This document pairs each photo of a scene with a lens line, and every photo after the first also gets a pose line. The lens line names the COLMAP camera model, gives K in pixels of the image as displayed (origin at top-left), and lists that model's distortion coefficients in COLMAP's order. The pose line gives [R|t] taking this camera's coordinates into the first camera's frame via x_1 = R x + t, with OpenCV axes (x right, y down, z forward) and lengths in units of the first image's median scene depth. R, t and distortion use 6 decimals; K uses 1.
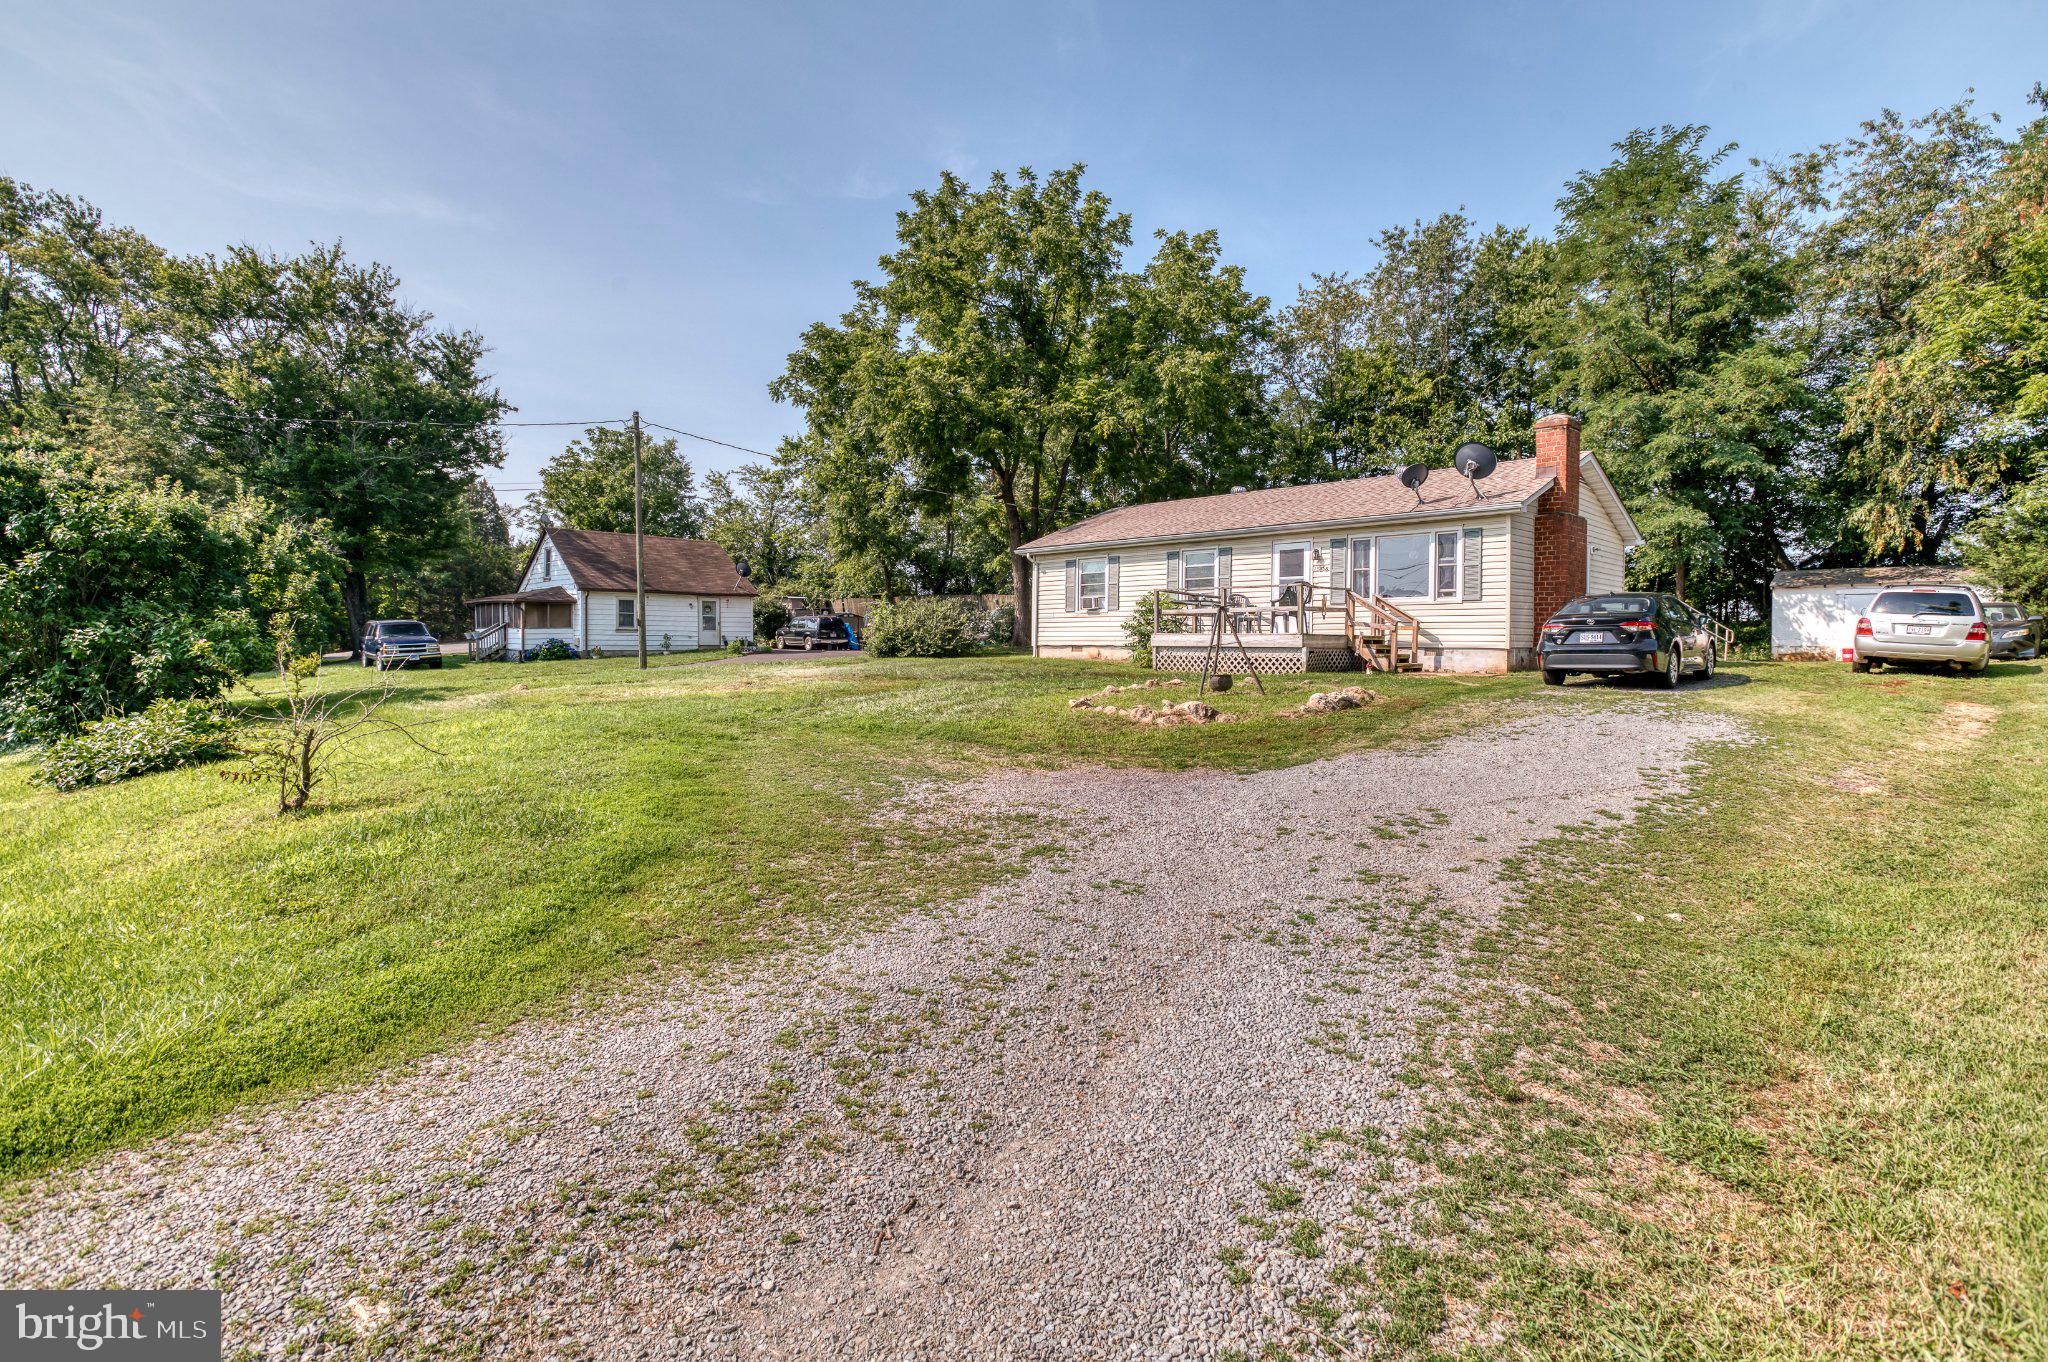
lens RADIAL K [[997.8, 0, 1027.3], [0, 997.8, 669.8], [0, 0, 1]] dist [-0.051973, 0.029511]
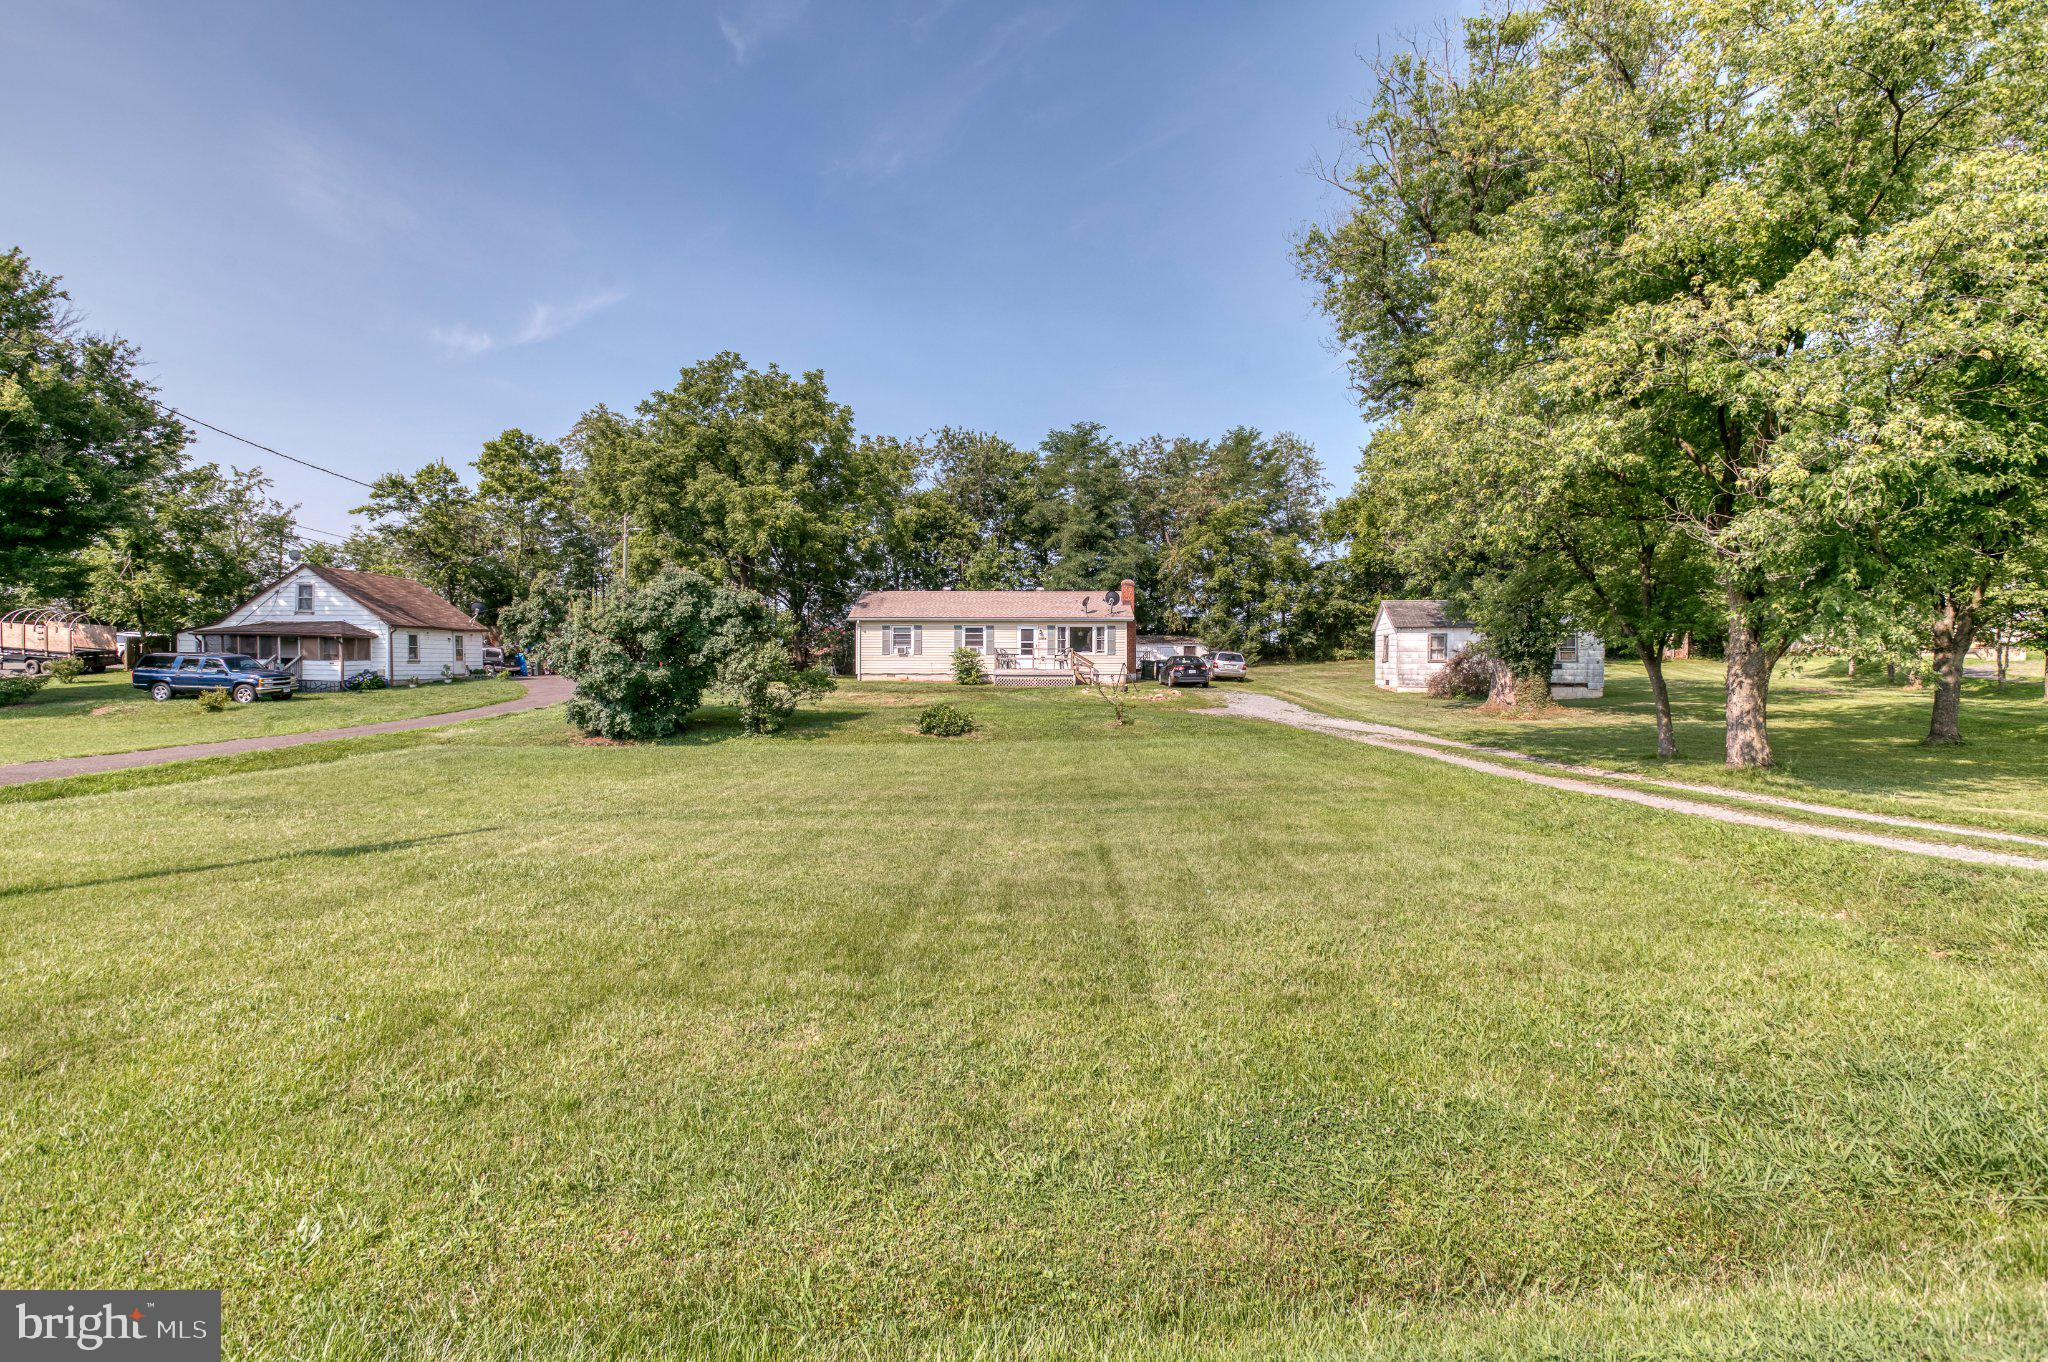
lens RADIAL K [[997.8, 0, 1027.3], [0, 997.8, 669.8], [0, 0, 1]] dist [-0.051973, 0.029511]
pose [[0.691214, -0.008830, 0.722596, -1.148986], [0.019605, 0.999786, -0.006537, -0.015530], [-0.722384, 0.018685, 0.691239, -0.442893]]
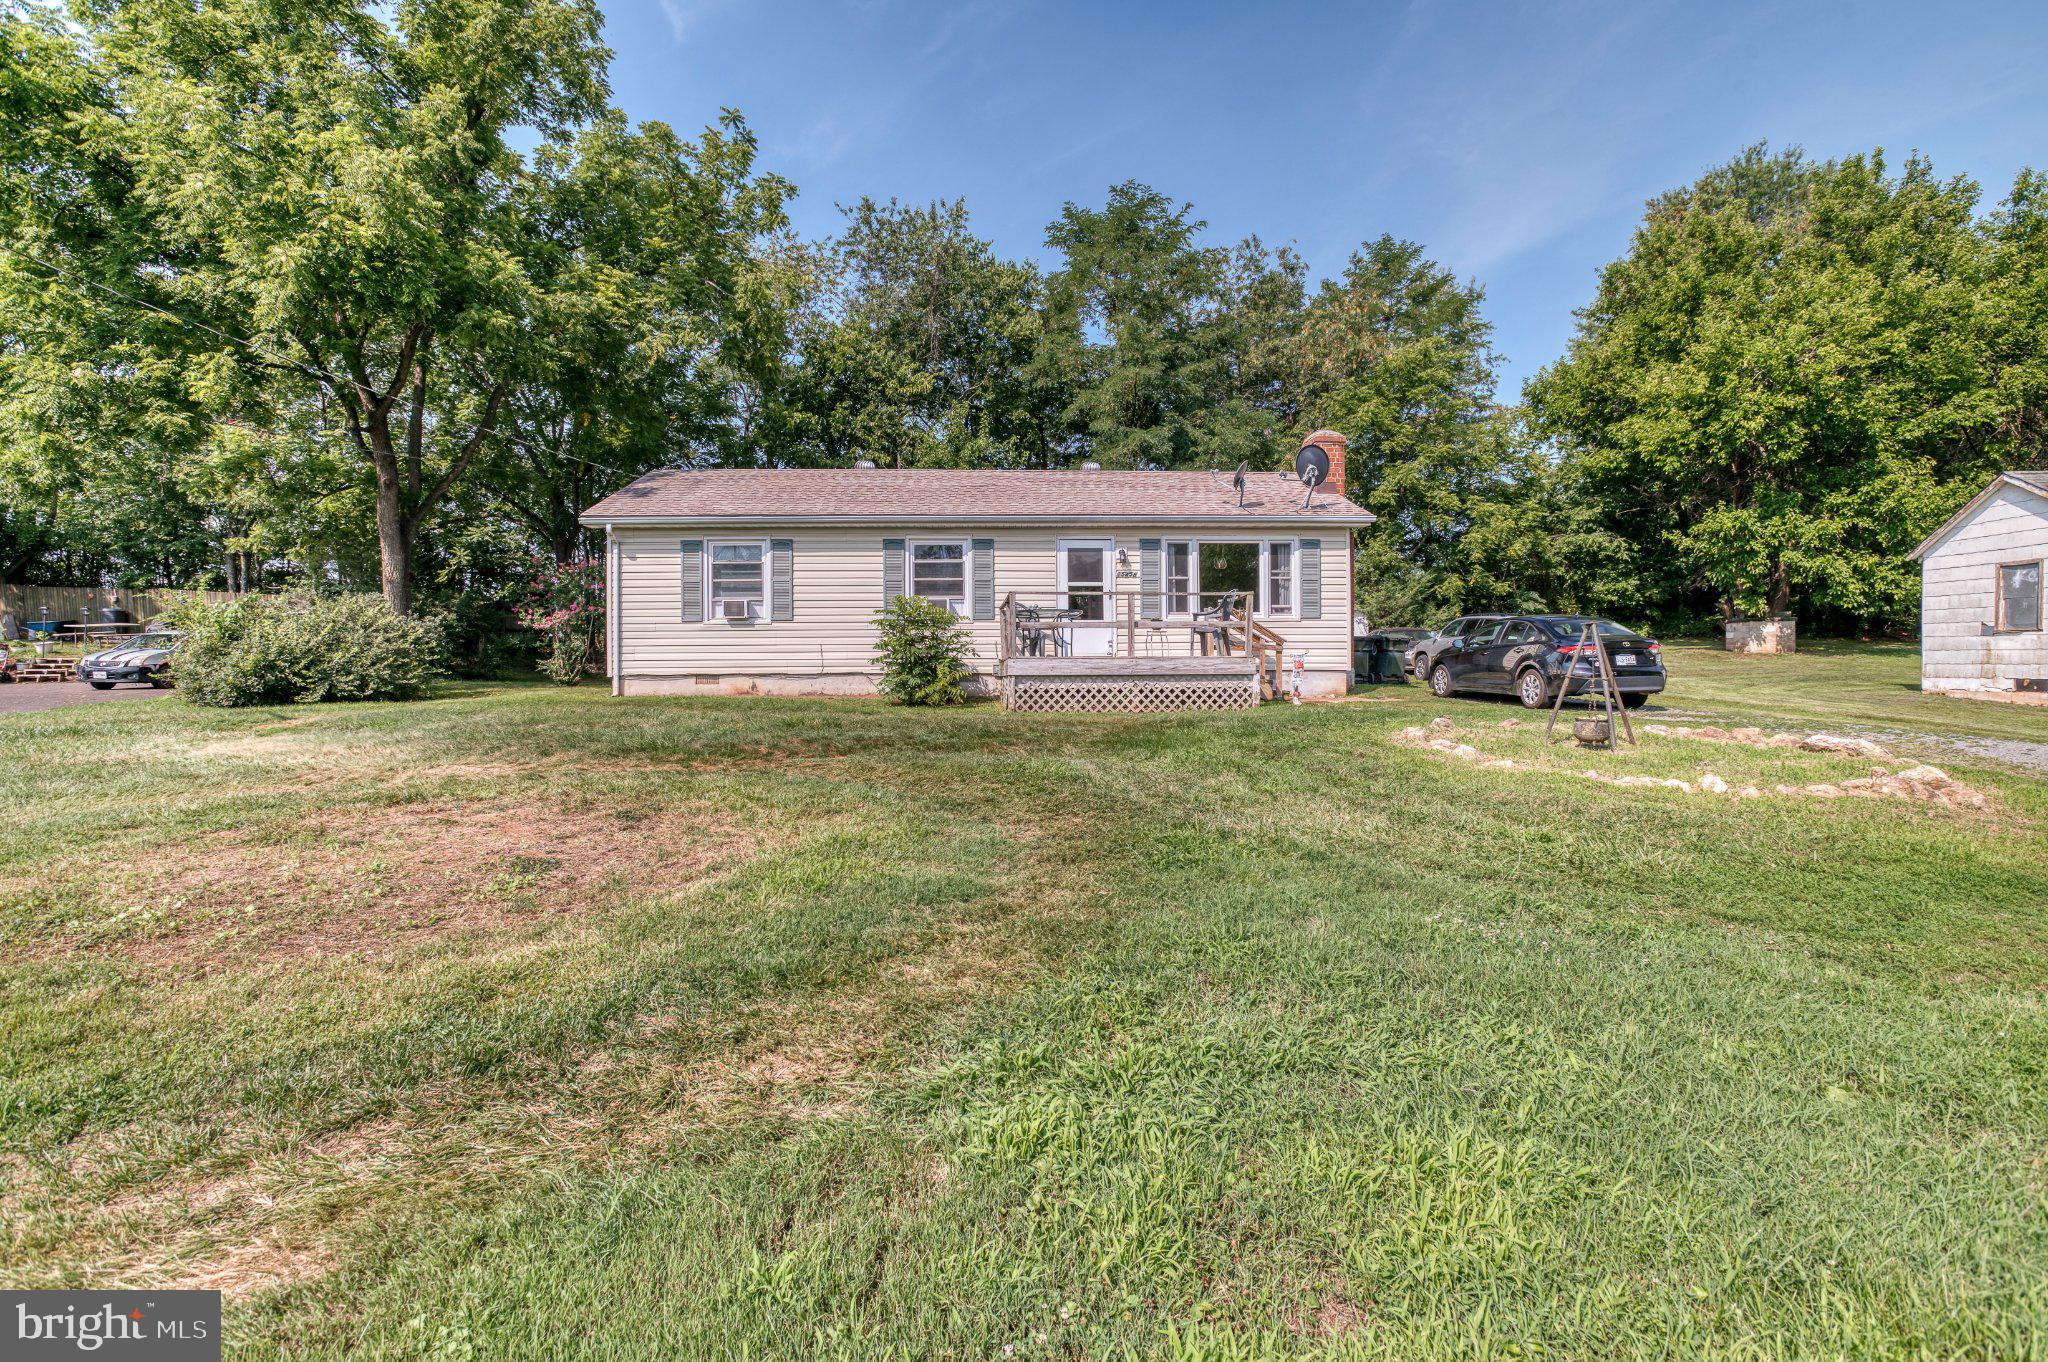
lens RADIAL K [[981.1, 0, 1018.8], [0, 981.1, 671.7], [0, 0, 1]] dist [-0.046781, 0.022572]
pose [[0.646596, -0.020896, 0.762546, -0.318647], [0.029404, 0.999565, 0.002458, -0.023197], [-0.762266, 0.020832, 0.646929, 0.473336]]
